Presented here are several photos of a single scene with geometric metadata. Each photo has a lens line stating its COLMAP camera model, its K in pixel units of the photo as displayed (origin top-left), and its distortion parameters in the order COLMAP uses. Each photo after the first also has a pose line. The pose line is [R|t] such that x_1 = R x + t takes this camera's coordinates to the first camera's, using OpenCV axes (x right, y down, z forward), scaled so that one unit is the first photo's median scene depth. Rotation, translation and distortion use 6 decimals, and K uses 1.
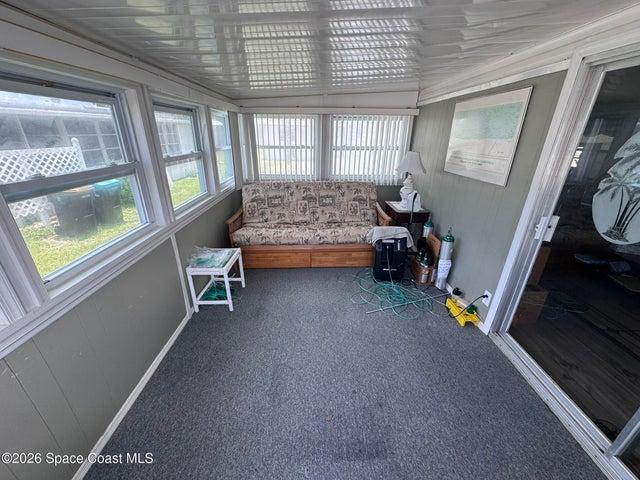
lens RADIAL K [[256.8, 0, 317.4], [0, 256.8, 239.8], [0, 0, 1]] dist [-0.003705, 0.000280]
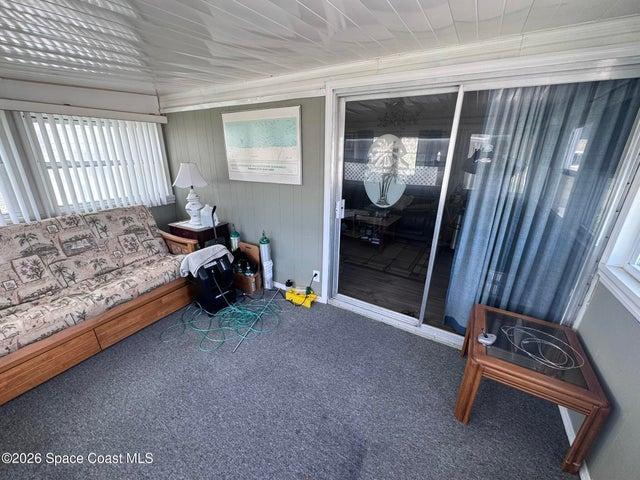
lens RADIAL K [[256.8, 0, 318.7], [0, 256.8, 240.4], [0, 0, 1]] dist [-0.003705, 0.000280]
pose [[0.522957, -0.286627, 0.802721, -0.195002], [0.325299, 0.937596, 0.122860, -0.057051], [-0.787843, 0.196873, 0.583562, 0.185652]]
